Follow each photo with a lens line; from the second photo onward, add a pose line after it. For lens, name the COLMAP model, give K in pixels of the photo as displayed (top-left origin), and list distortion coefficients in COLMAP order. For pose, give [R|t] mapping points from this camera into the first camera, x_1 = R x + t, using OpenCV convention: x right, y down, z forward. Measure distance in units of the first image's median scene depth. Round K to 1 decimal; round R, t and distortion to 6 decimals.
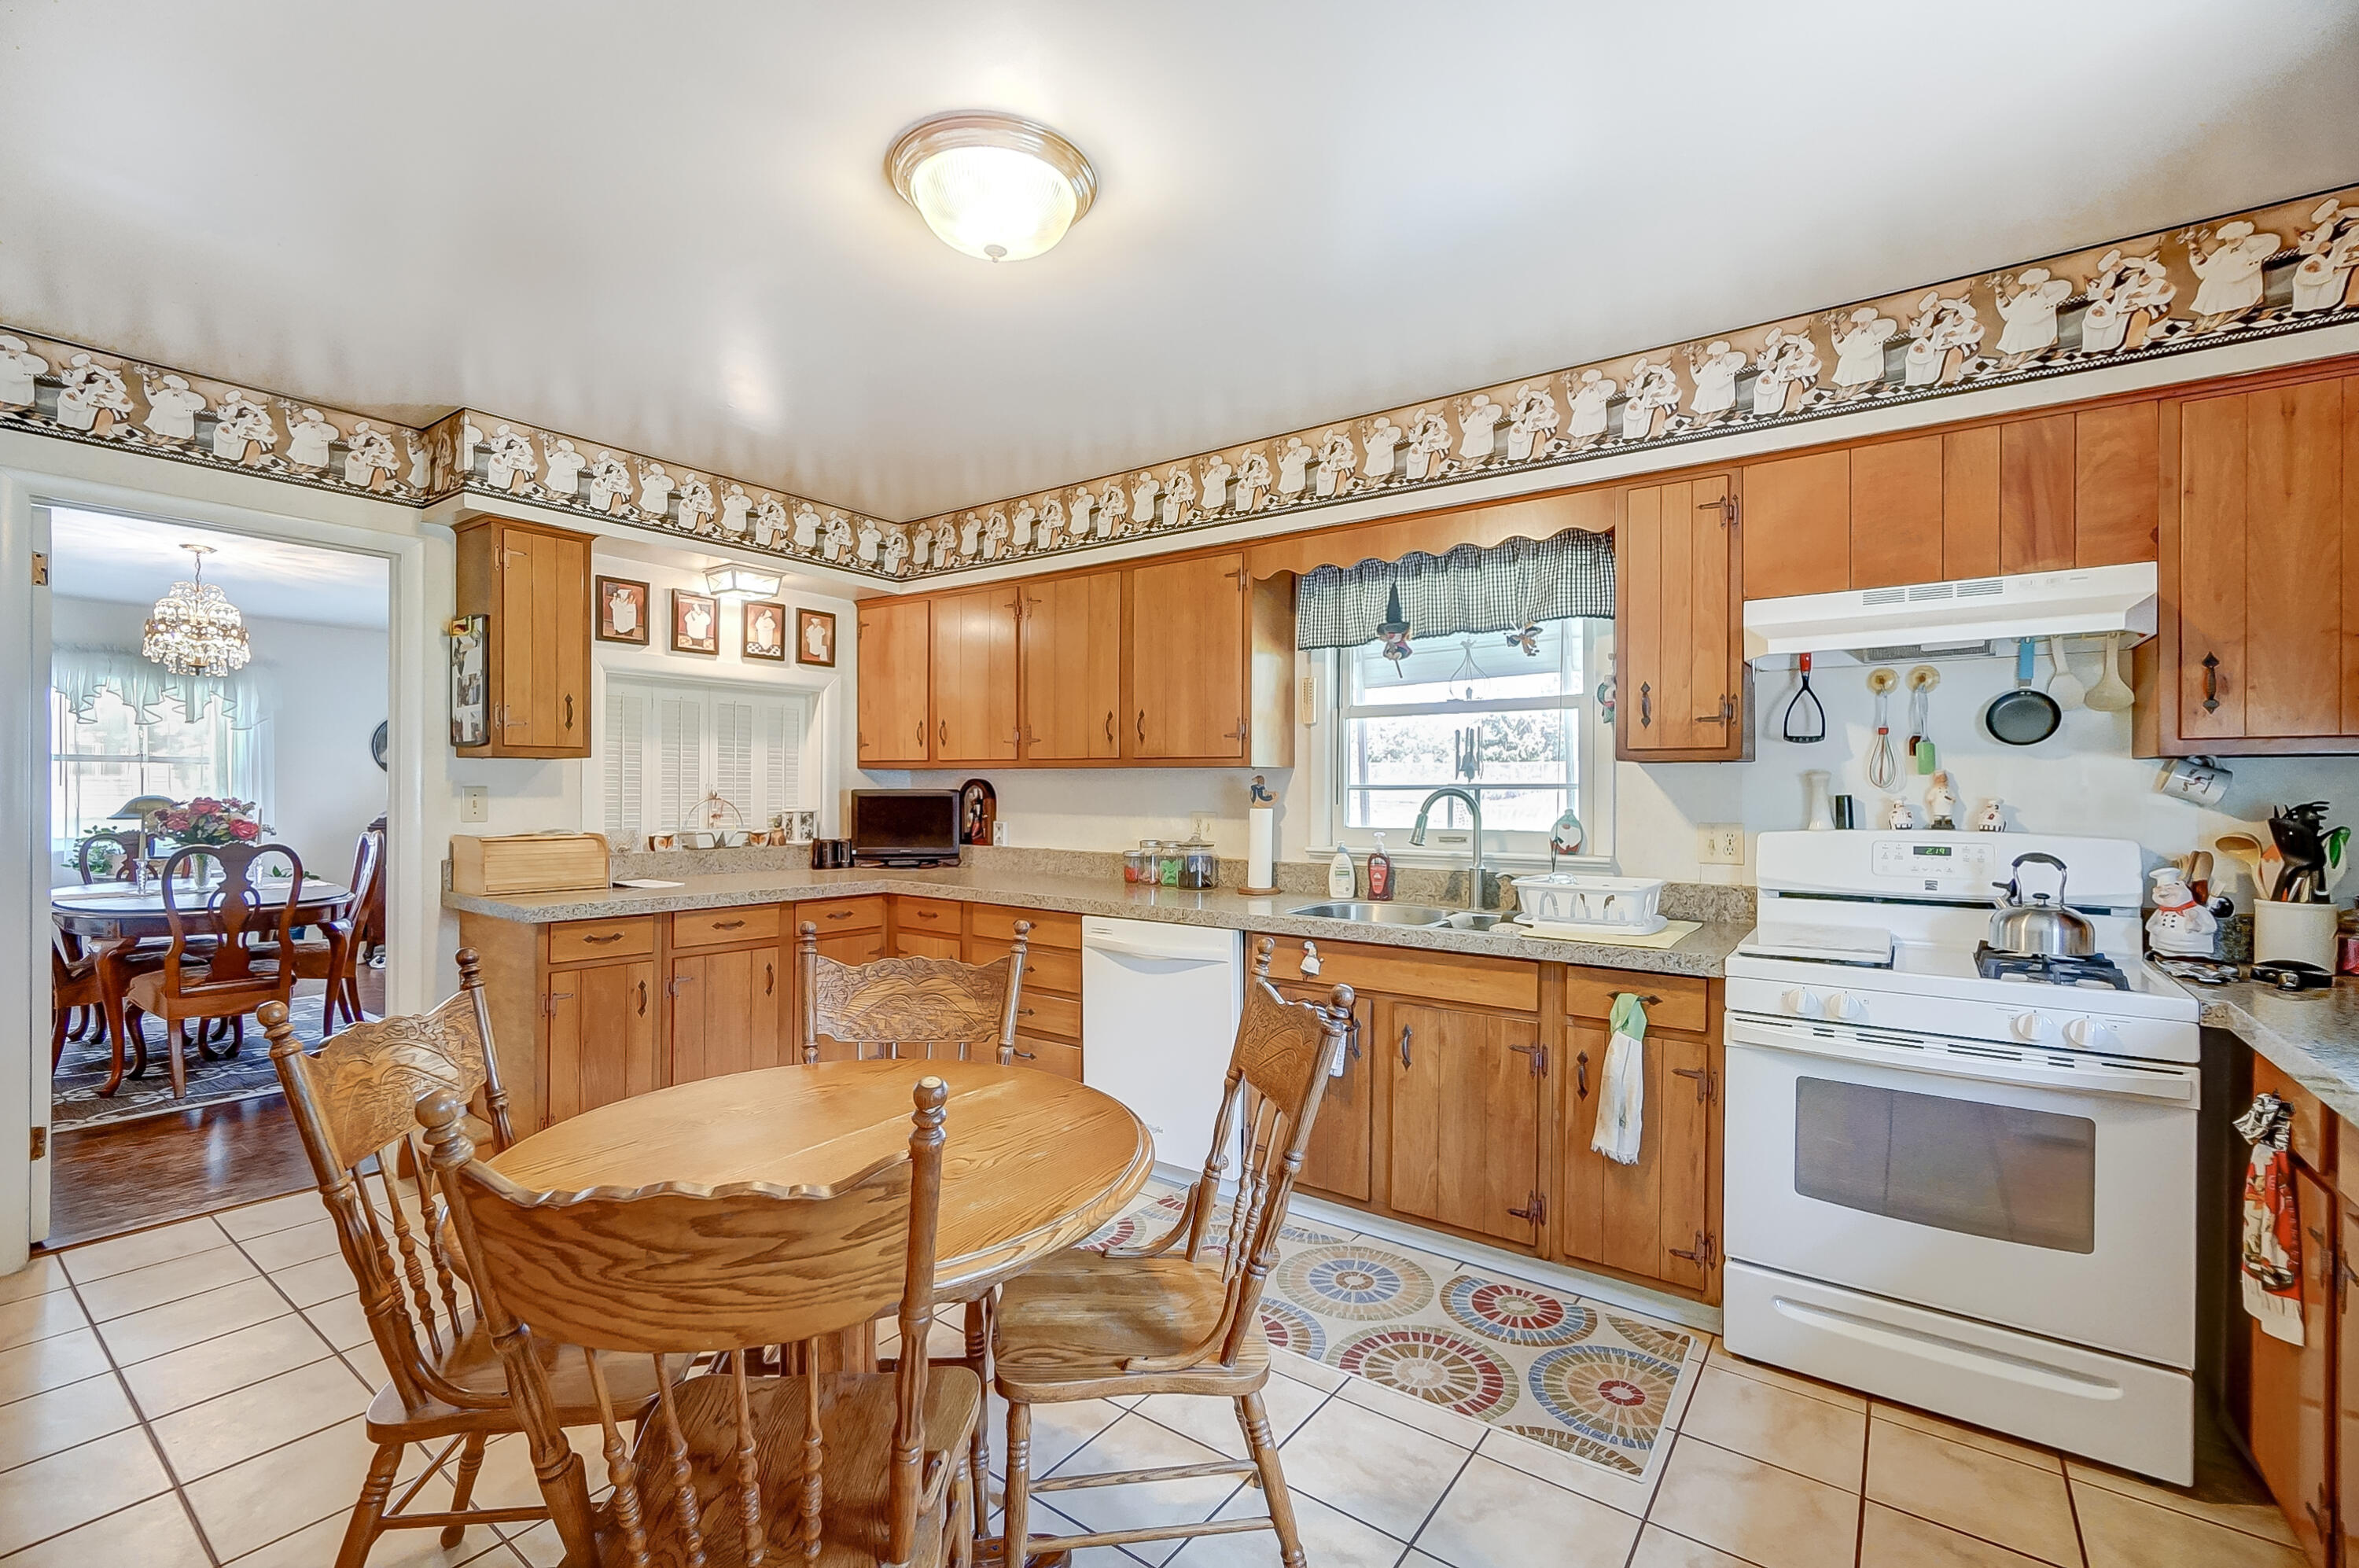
lens RADIAL K [[1016.3, 0, 1177.6], [0, 1016.3, 793.3], [0, 0, 1]] dist [-0.001153, 0.000029]
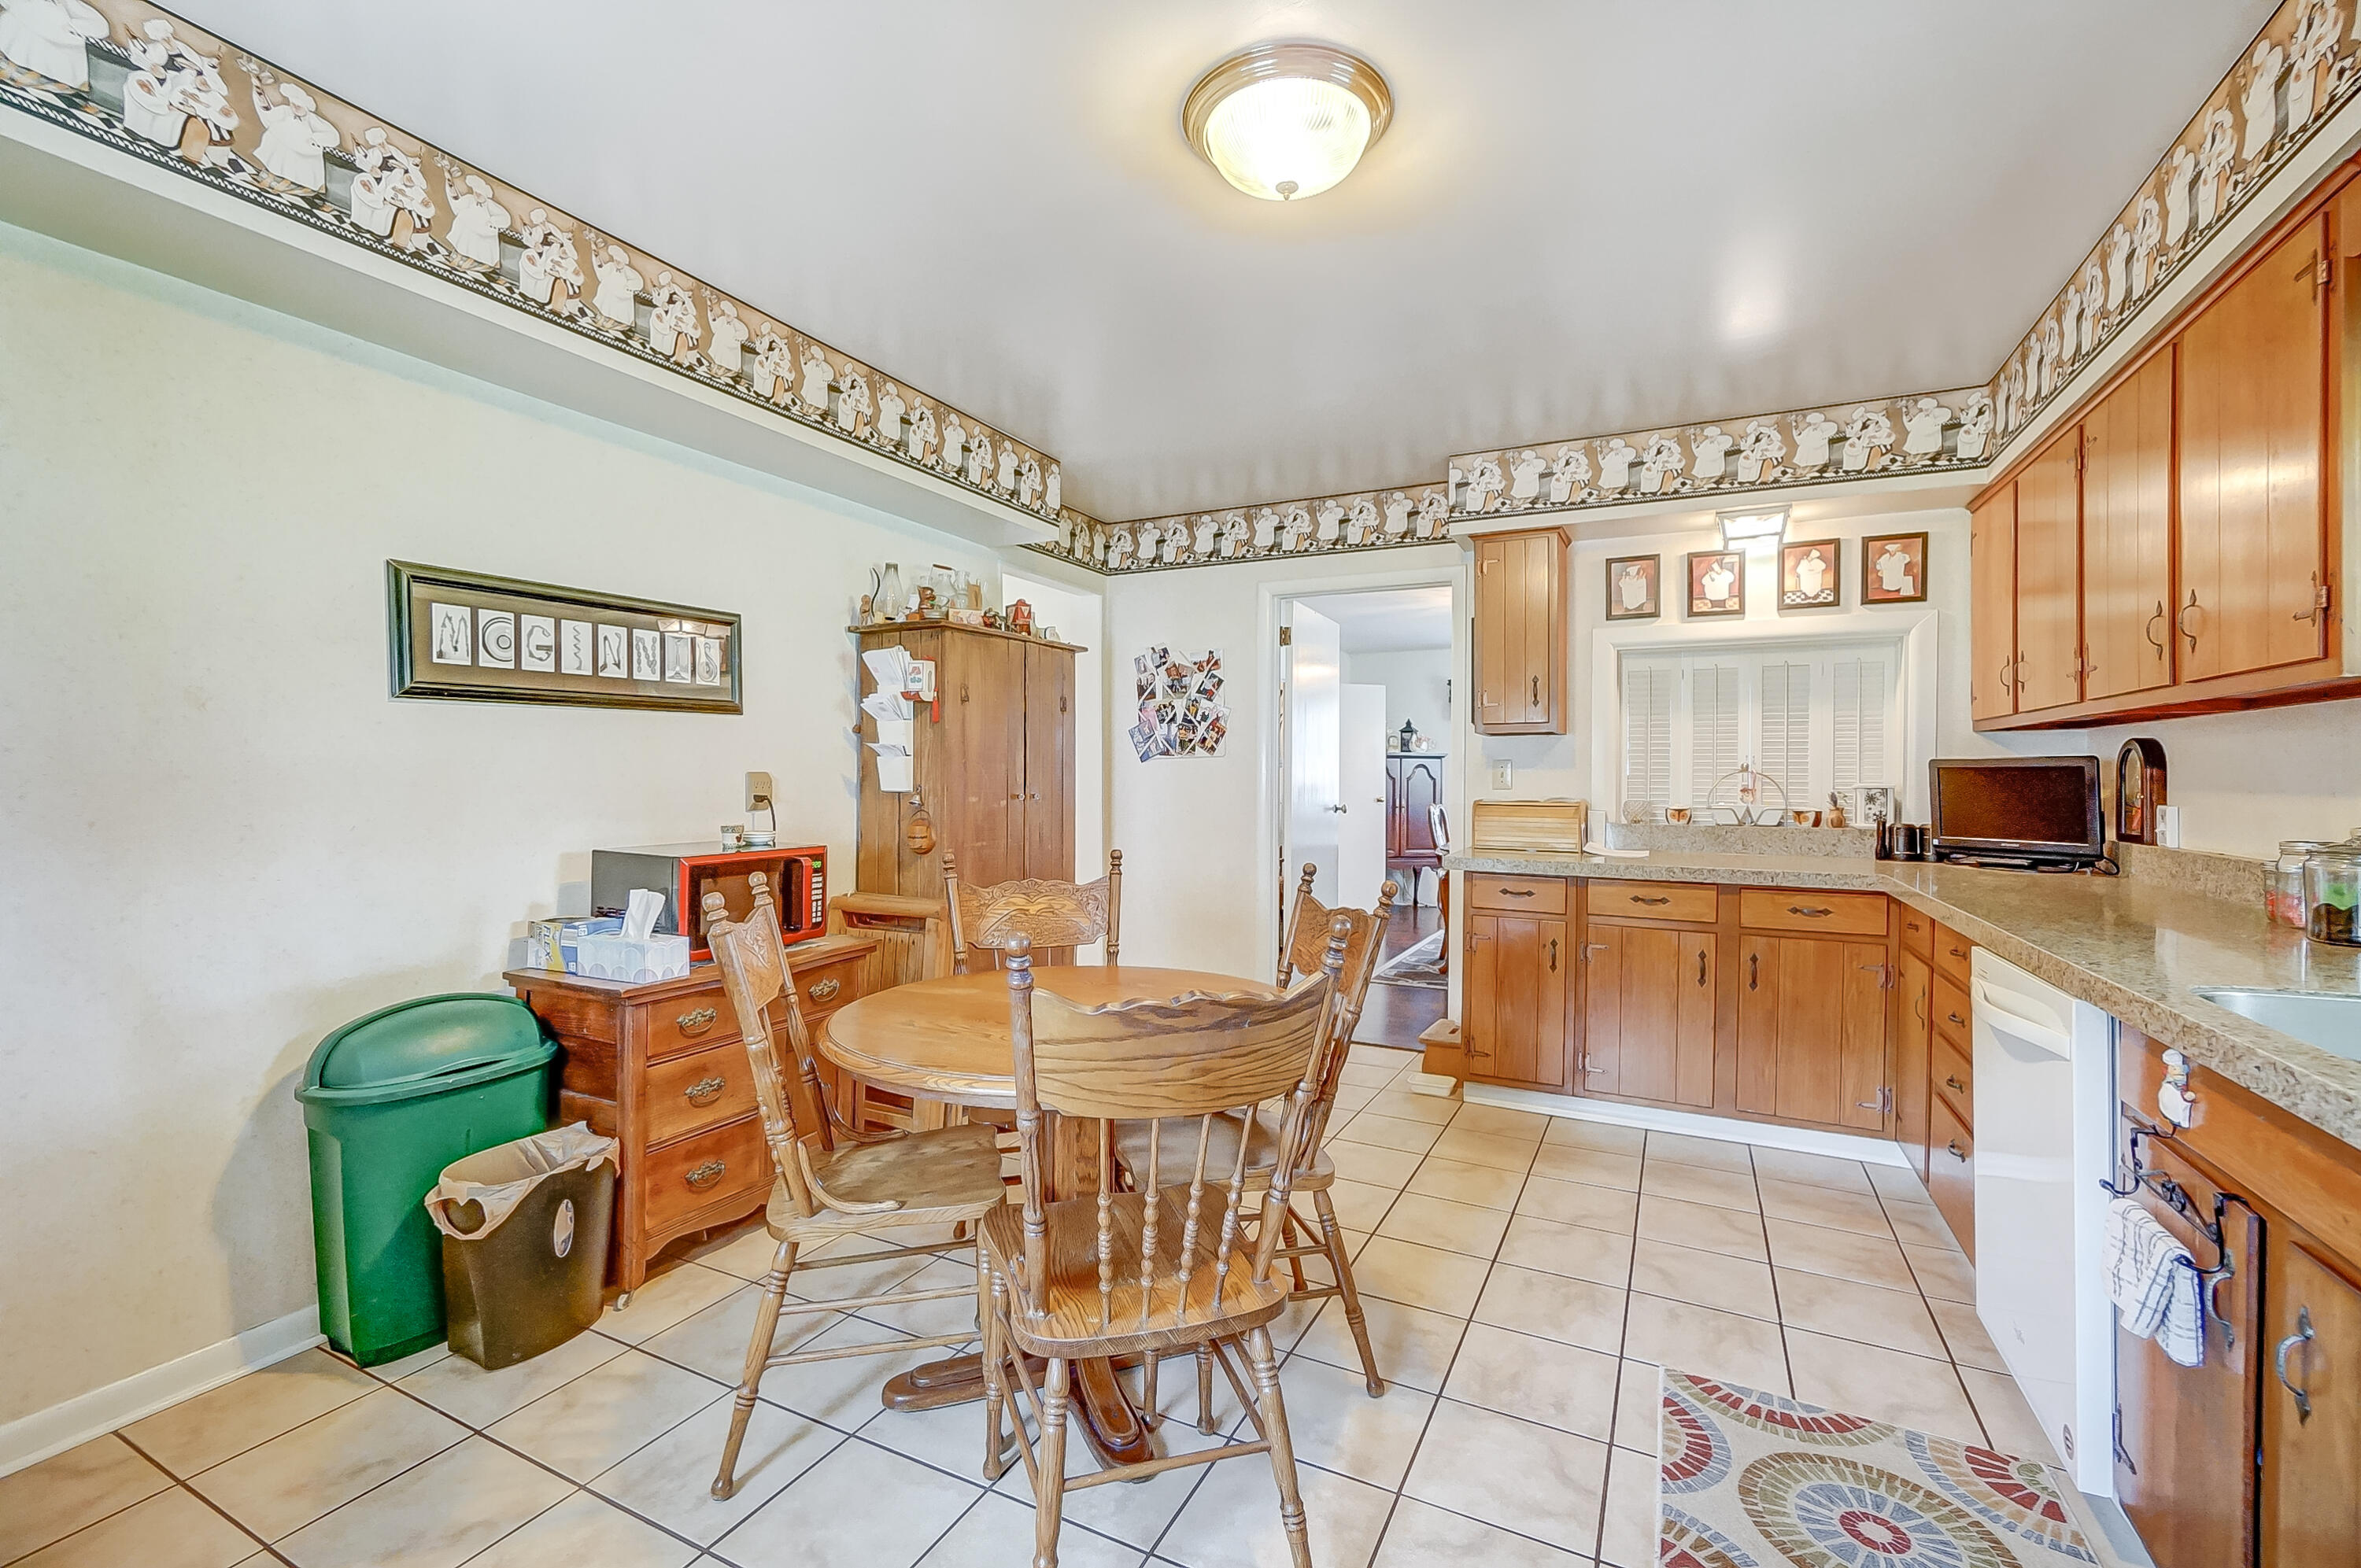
lens RADIAL K [[1019.7, 0, 1169.3], [0, 1019.7, 782.3], [0, 0, 1]] dist [-0.002565, 0.000110]
pose [[0.166131, -0.000995, -0.986103, 0.359434], [-0.008261, 0.999963, -0.002401, 0.021743], [0.986069, 0.008545, 0.166116, 0.338098]]
